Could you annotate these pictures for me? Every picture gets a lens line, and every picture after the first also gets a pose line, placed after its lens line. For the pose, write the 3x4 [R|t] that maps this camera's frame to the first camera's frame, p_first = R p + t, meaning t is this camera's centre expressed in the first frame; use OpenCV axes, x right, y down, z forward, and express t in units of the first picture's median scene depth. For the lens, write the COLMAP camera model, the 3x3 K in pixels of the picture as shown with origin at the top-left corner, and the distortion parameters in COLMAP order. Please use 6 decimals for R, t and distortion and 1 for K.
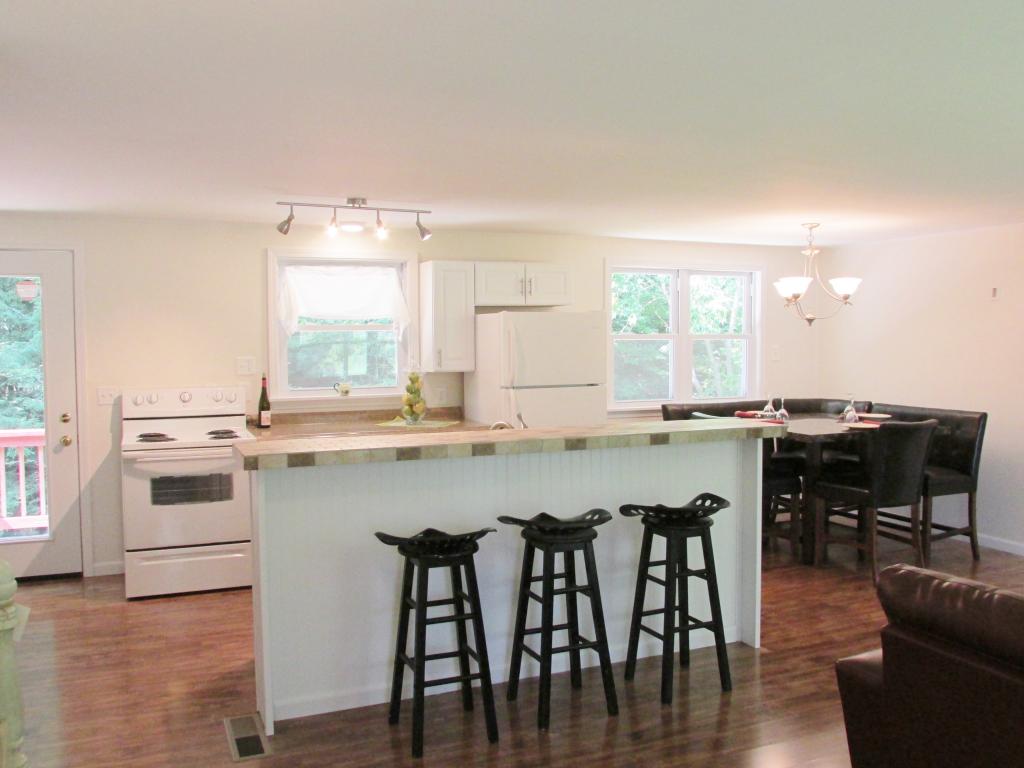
lens RADIAL K [[892.0, 0, 512.1], [0, 892.0, 384.3], [0, 0, 1]] dist [-0.062025, -0.020678]
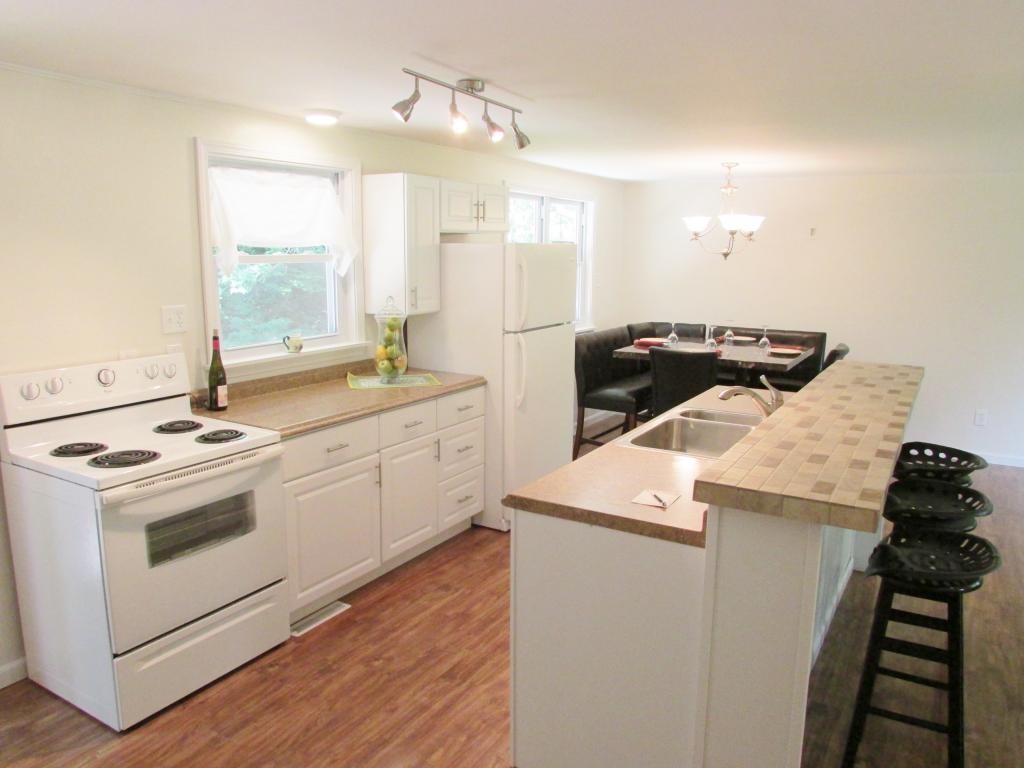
lens RADIAL K [[763.9, 0, 512.0], [0, 763.9, 382.6], [0, 0, 1]] dist [-0.051890, -0.001541]
pose [[0.805515, -0.090491, 0.585625, -0.424792], [0.018252, 0.991591, 0.128116, -0.040714], [-0.592294, -0.092510, 0.800393, 0.394858]]
